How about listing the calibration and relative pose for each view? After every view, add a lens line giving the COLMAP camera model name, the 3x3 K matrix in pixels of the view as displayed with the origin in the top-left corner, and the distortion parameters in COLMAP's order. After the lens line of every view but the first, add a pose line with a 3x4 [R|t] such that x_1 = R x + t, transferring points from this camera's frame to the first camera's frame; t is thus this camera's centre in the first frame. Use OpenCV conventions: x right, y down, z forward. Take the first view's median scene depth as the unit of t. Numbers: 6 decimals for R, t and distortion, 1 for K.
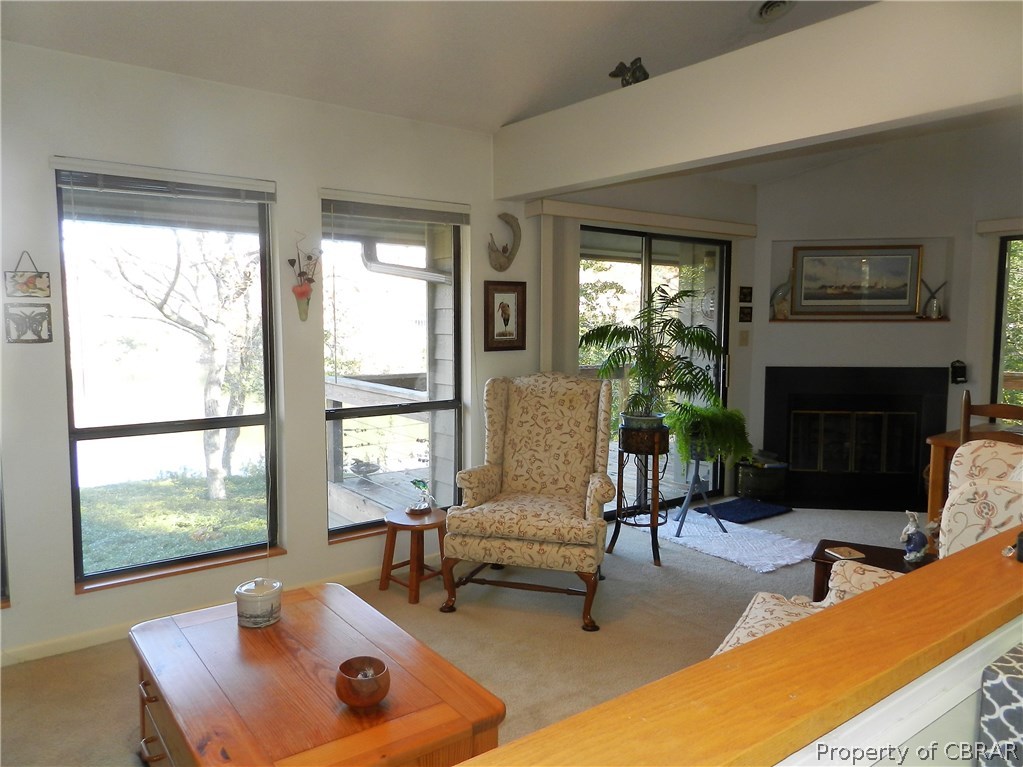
lens RADIAL K [[736.9, 0, 511.5], [0, 736.9, 383.5], [0, 0, 1]] dist [0.002969, 0.001674]
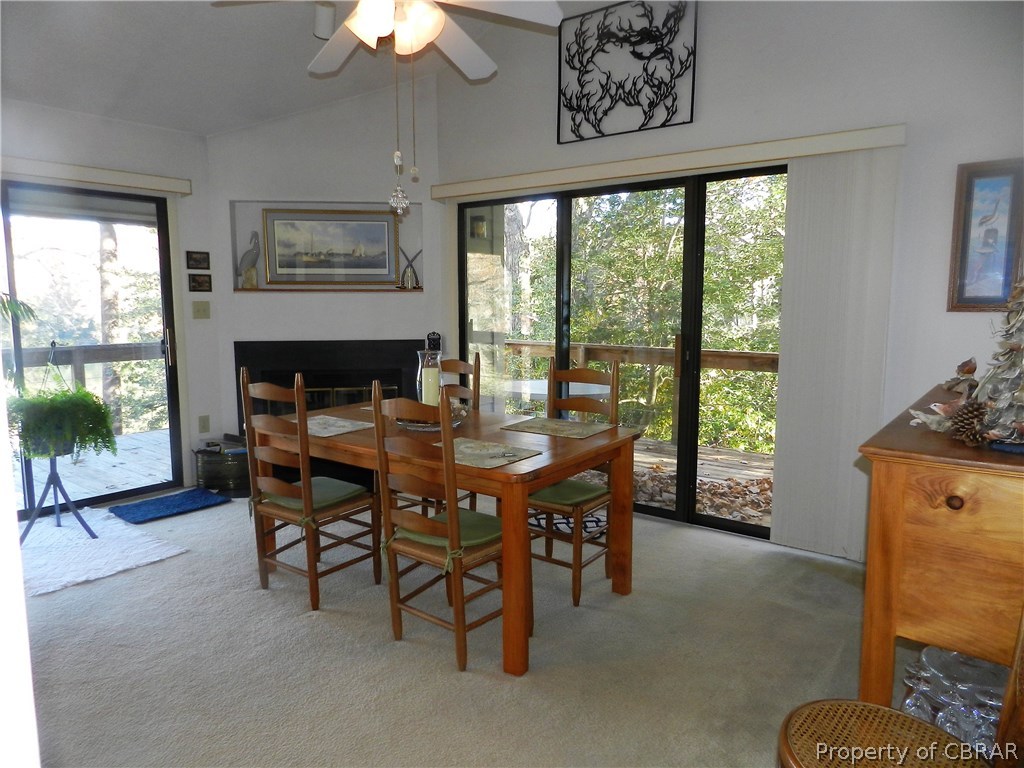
lens RADIAL K [[678.5, 0, 512.0], [0, 678.5, 384.0], [0, 0, 1]] dist [0.003613, 0.002336]
pose [[0.969845, -0.032195, 0.241588, 0.485756], [0.023831, 0.999014, 0.037466, 0.006164], [-0.242556, -0.030579, 0.969655, 0.111079]]
